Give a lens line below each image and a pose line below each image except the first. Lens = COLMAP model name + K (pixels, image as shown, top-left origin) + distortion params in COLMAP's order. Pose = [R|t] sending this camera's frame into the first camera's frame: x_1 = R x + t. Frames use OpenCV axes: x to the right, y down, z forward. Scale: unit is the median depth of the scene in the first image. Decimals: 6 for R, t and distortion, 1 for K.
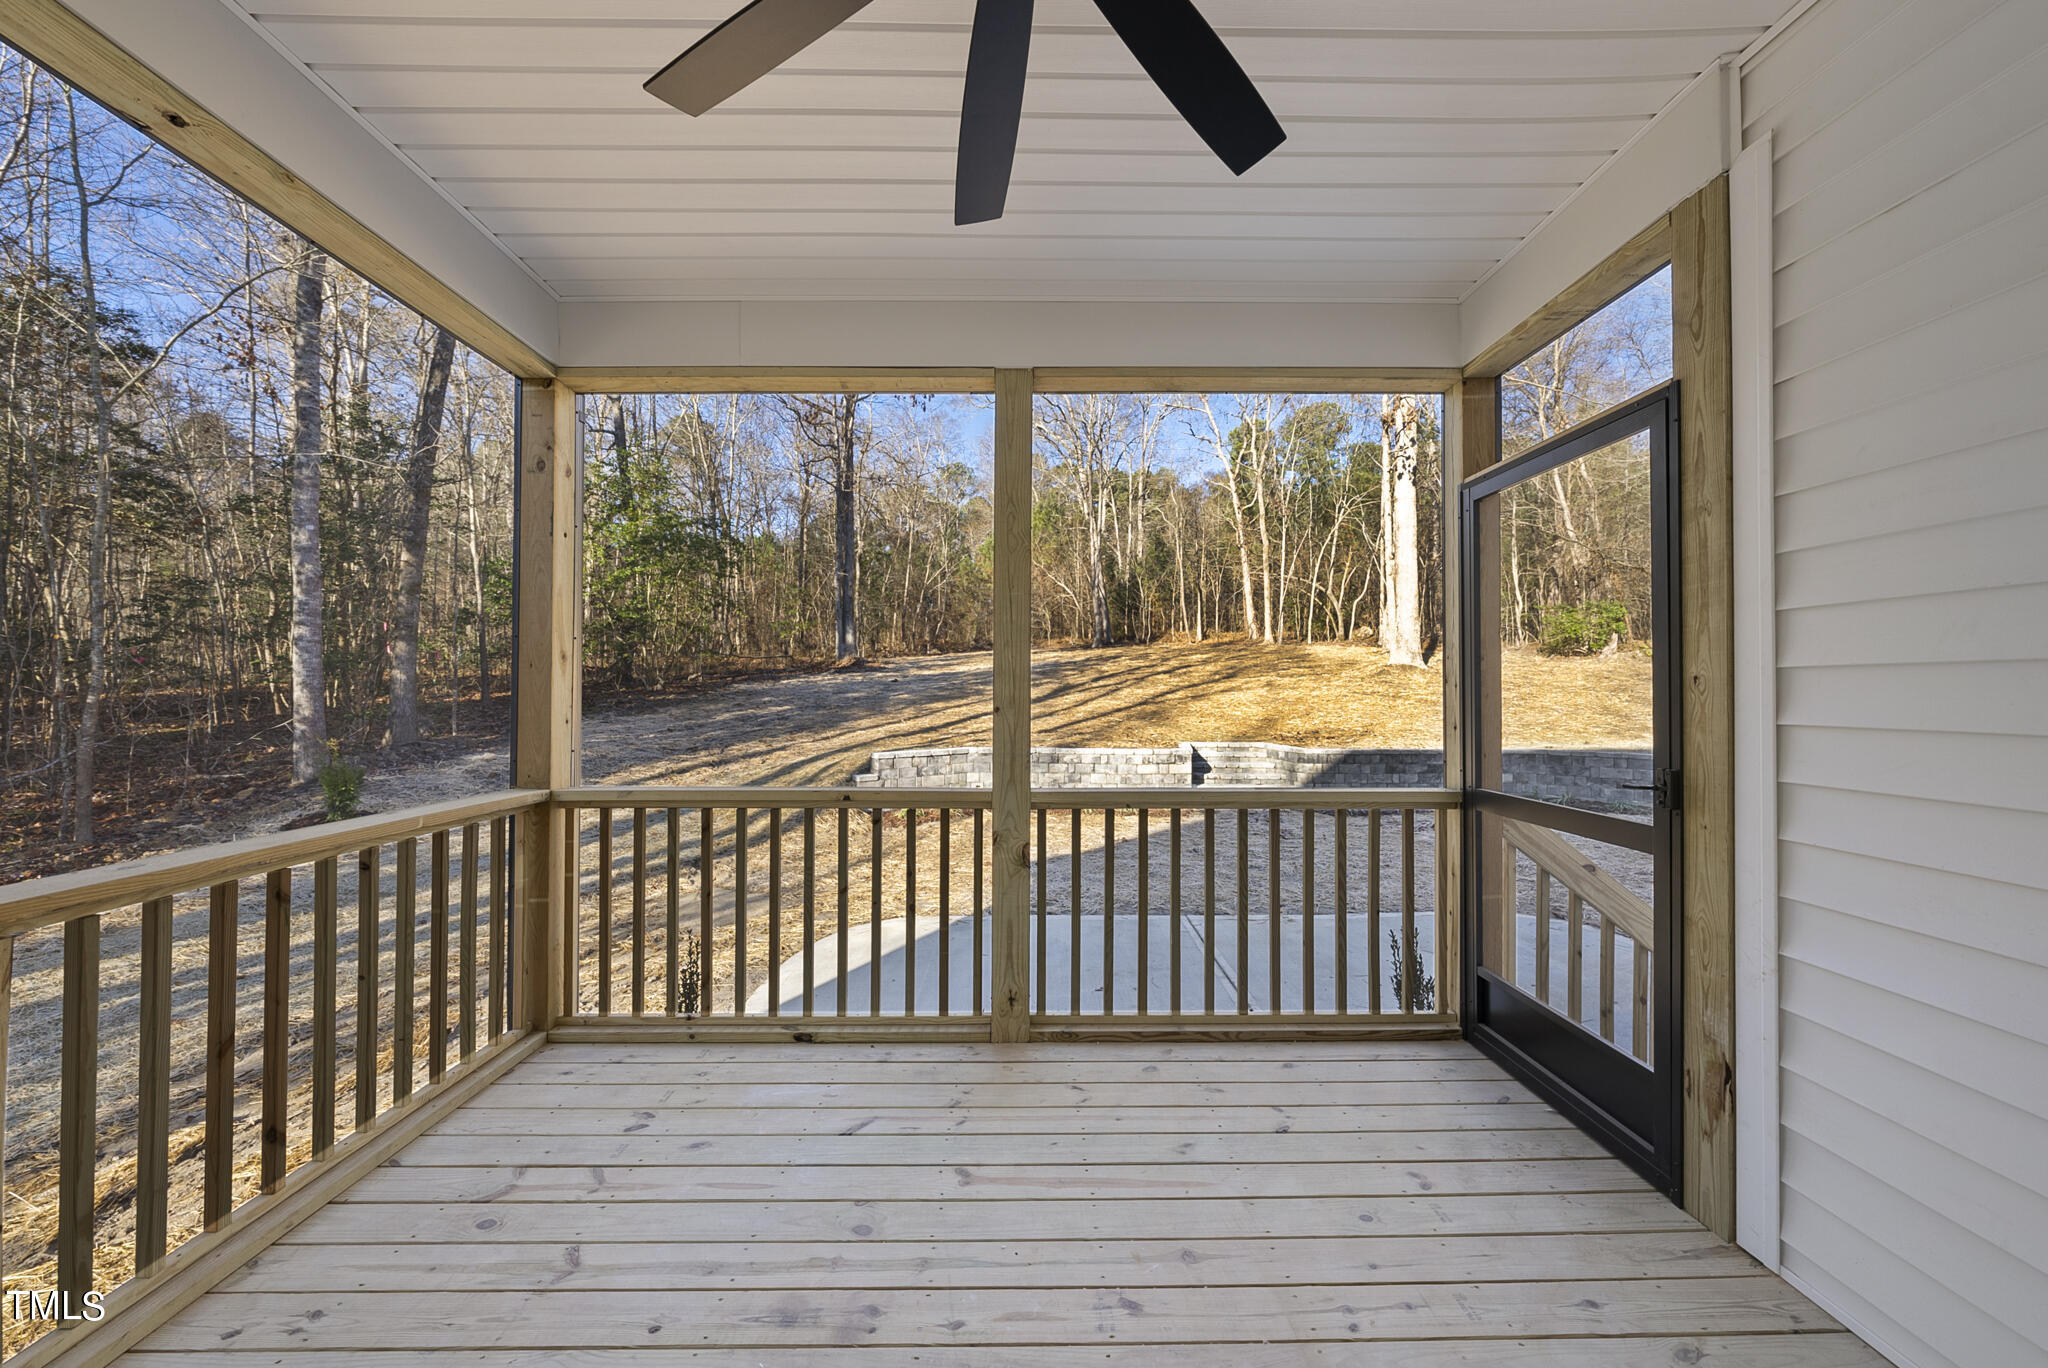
lens RADIAL K [[752.6, 0, 1026.3], [0, 752.6, 683.5], [0, 0, 1]] dist [0.000035, -0.000723]
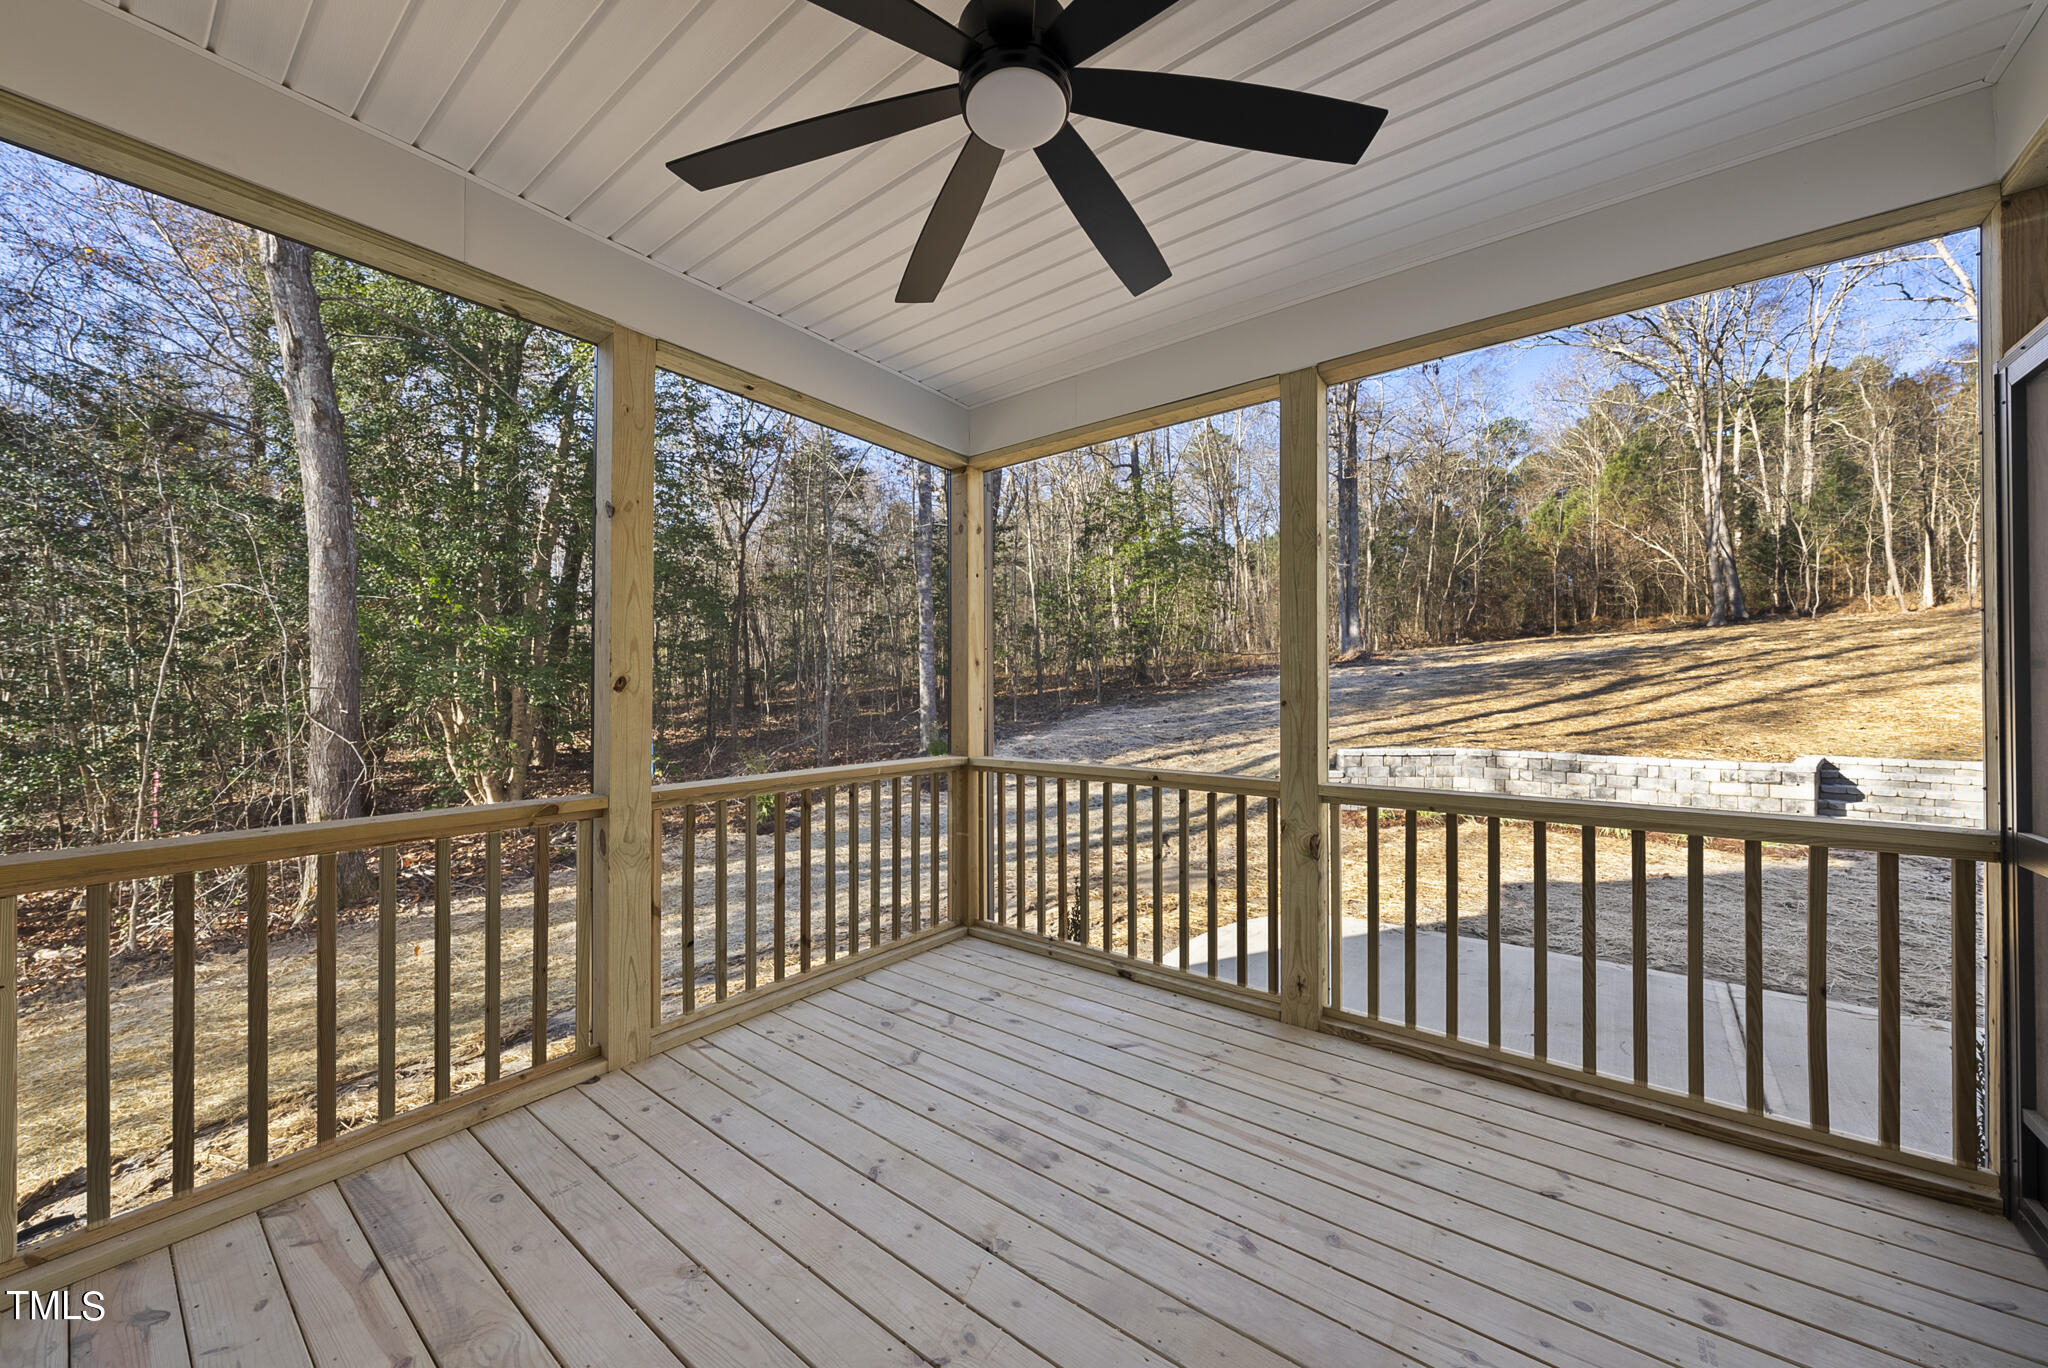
lens RADIAL K [[752.6, 0, 1039.8], [0, 752.6, 685.2], [0, 0, 1]] dist [0.000035, -0.000723]
pose [[0.784189, -0.006107, -0.620492, 0.103743], [0.011426, 0.999924, 0.004600, 0.000277], [0.620417, -0.010697, 0.784199, -0.007123]]
